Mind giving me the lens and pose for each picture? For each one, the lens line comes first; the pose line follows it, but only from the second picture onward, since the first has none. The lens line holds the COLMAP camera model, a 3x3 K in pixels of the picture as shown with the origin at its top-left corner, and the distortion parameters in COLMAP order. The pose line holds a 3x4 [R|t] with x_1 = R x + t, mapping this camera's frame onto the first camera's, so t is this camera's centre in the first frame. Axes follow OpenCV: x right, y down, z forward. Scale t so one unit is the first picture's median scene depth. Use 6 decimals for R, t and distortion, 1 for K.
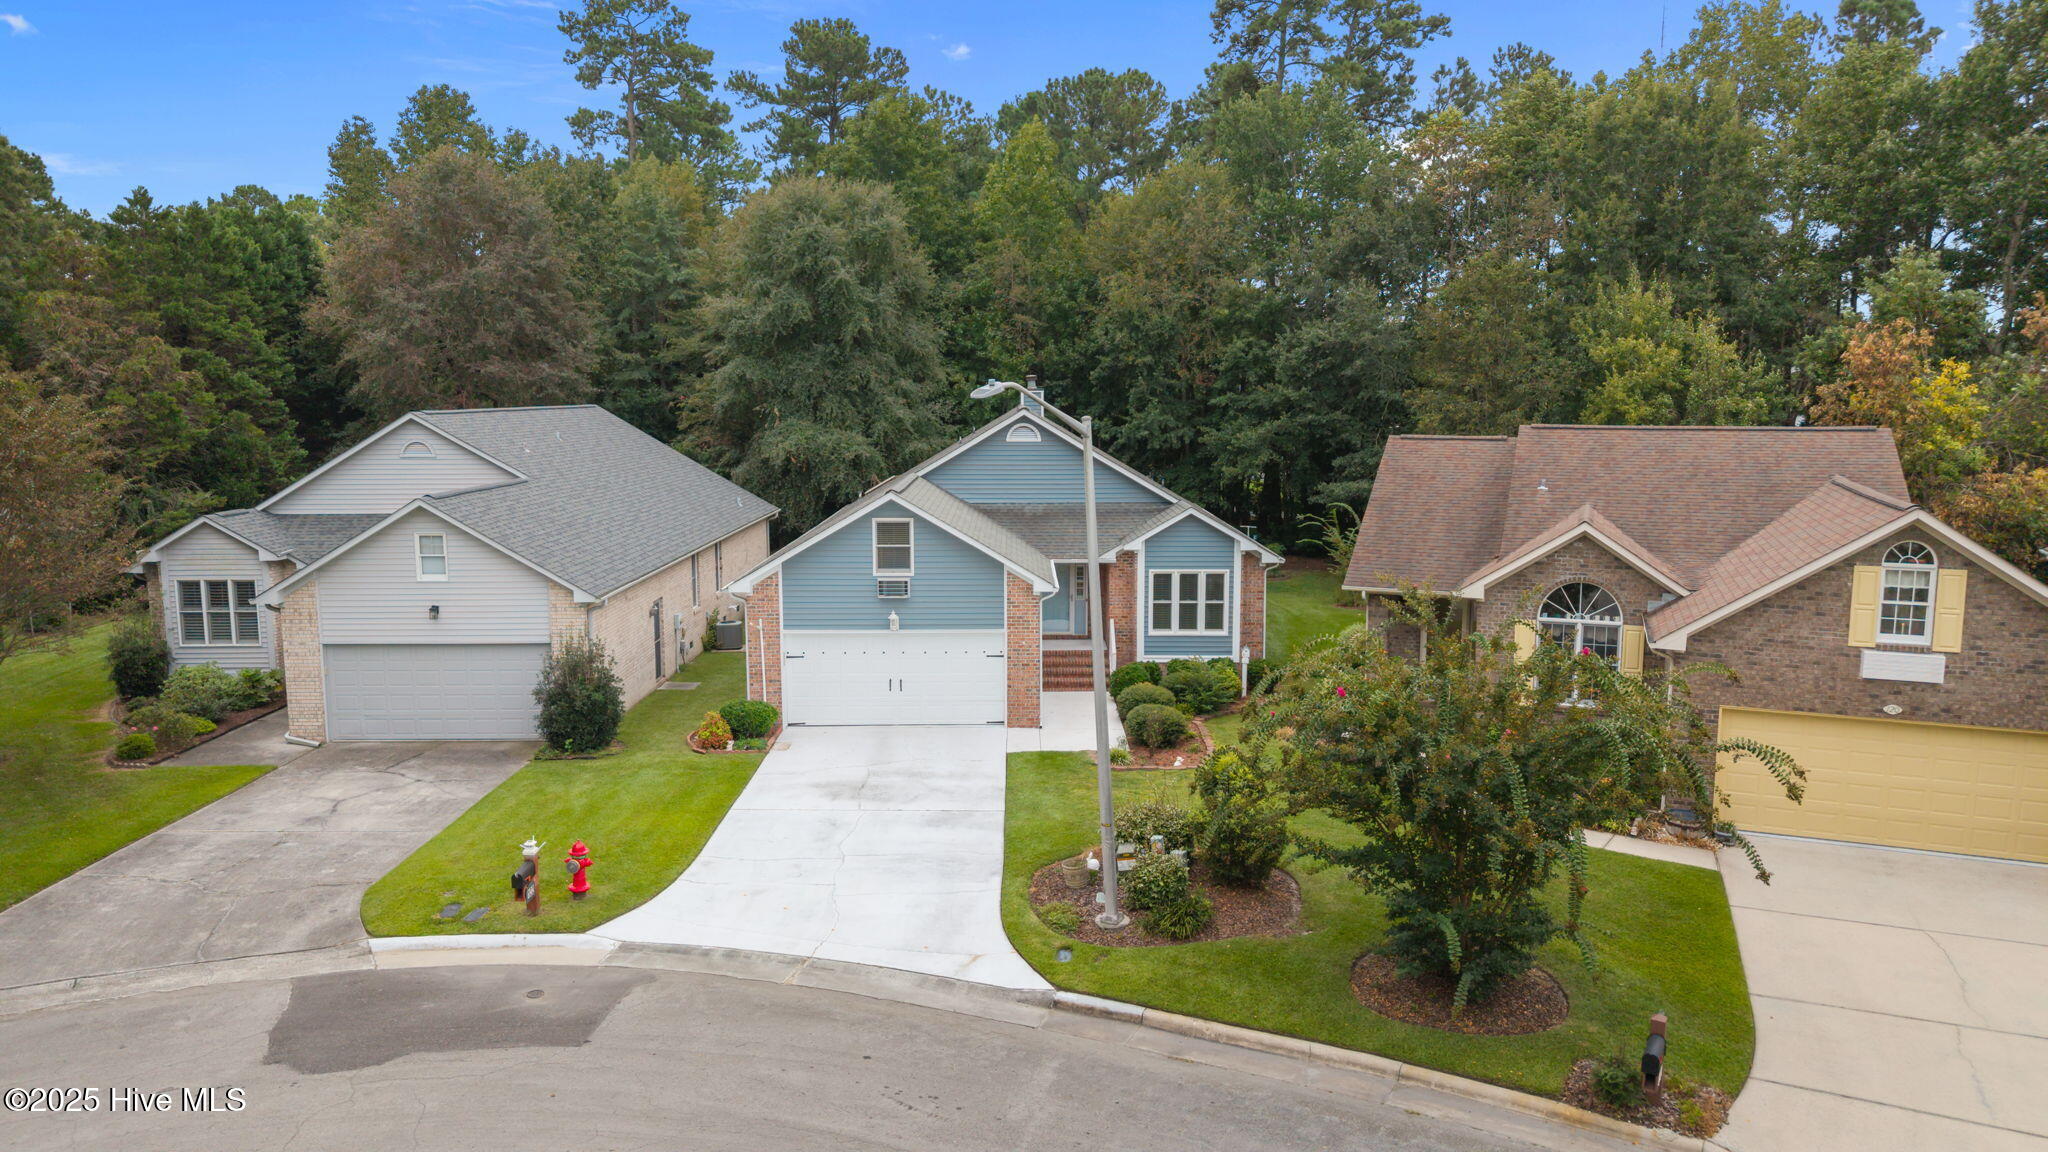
lens RADIAL K [[1376.0, 0, 1019.4], [0, 1376.0, 579.1], [0, 0, 1]] dist [0.025867, -0.025509]
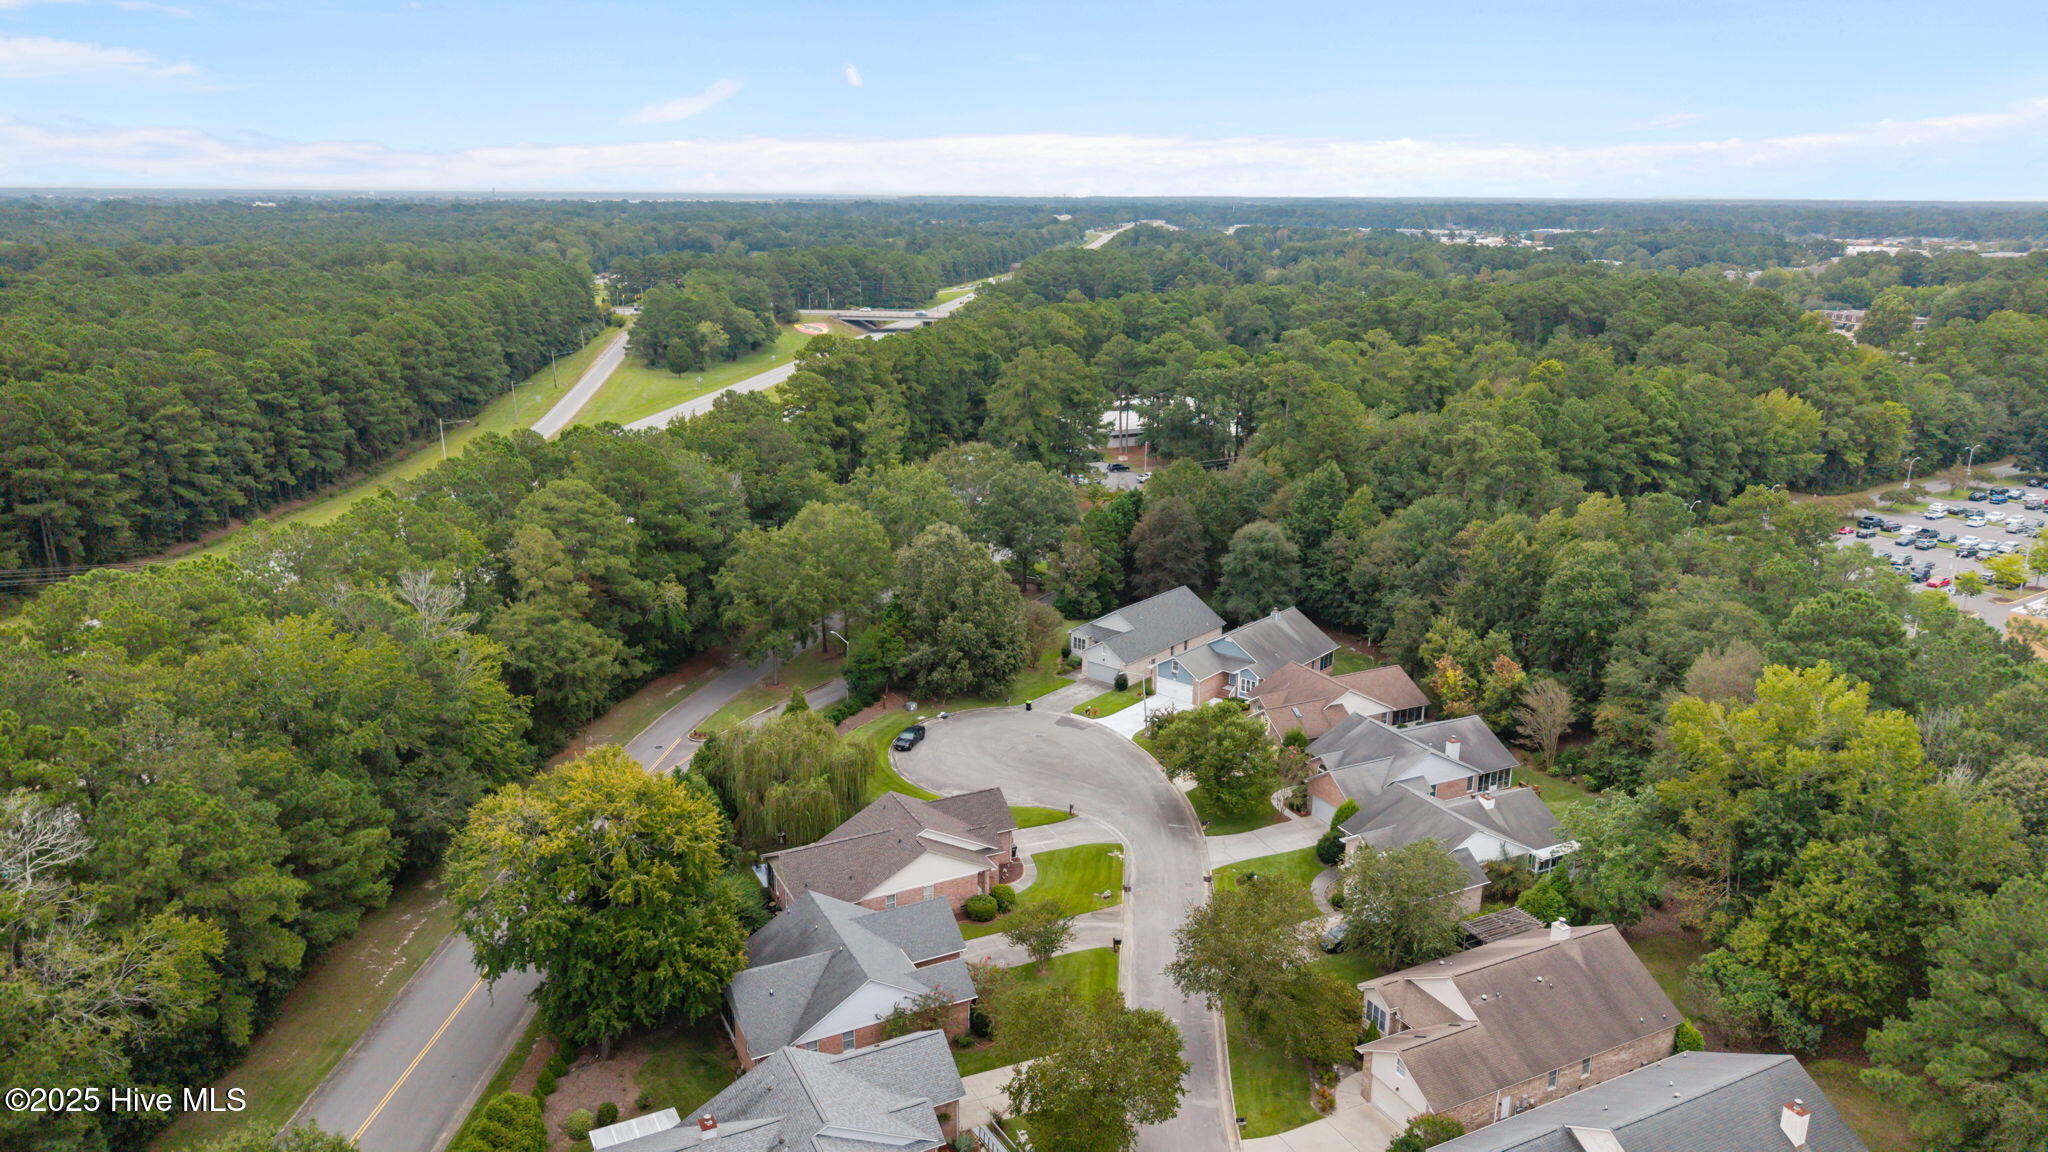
lens RADIAL K [[1354.7, 0, 1018.1], [0, 1354.7, 575.6], [0, 0, 1]] dist [0.035872, -0.048477]
pose [[0.758508, 0.184811, -0.624908, 2.530435], [-0.099255, 0.980519, 0.169505, -1.137335], [0.644061, -0.066545, 0.762075, -3.201884]]
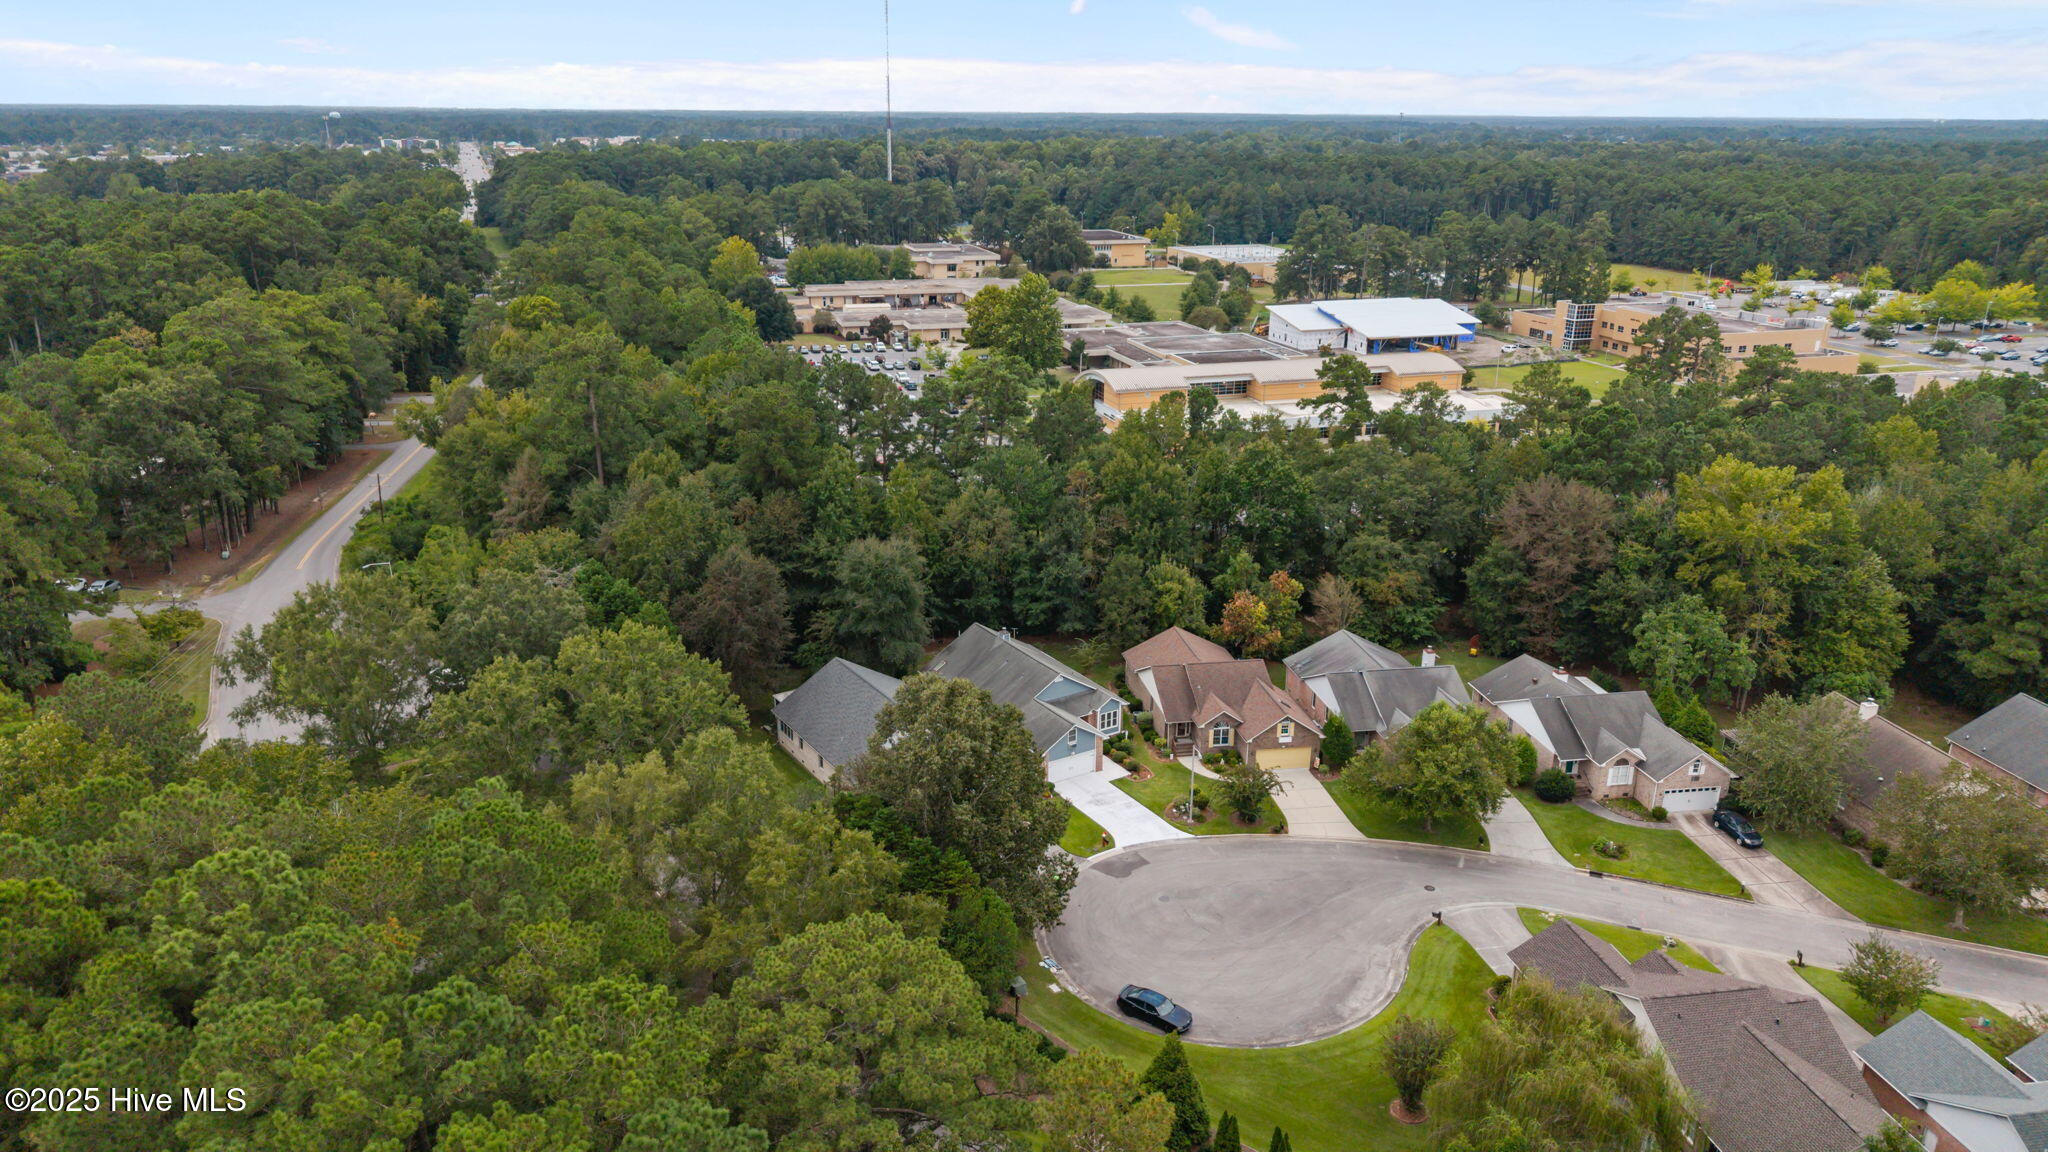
lens RADIAL K [[1354.7, 0, 1020.0], [0, 1354.7, 570.5], [0, 0, 1]] dist [0.035872, -0.048477]
pose [[0.847885, -0.160645, 0.505257, -2.025150], [0.063280, 0.976842, 0.204392, -1.240596], [-0.526390, -0.141328, 0.838415, -2.026107]]
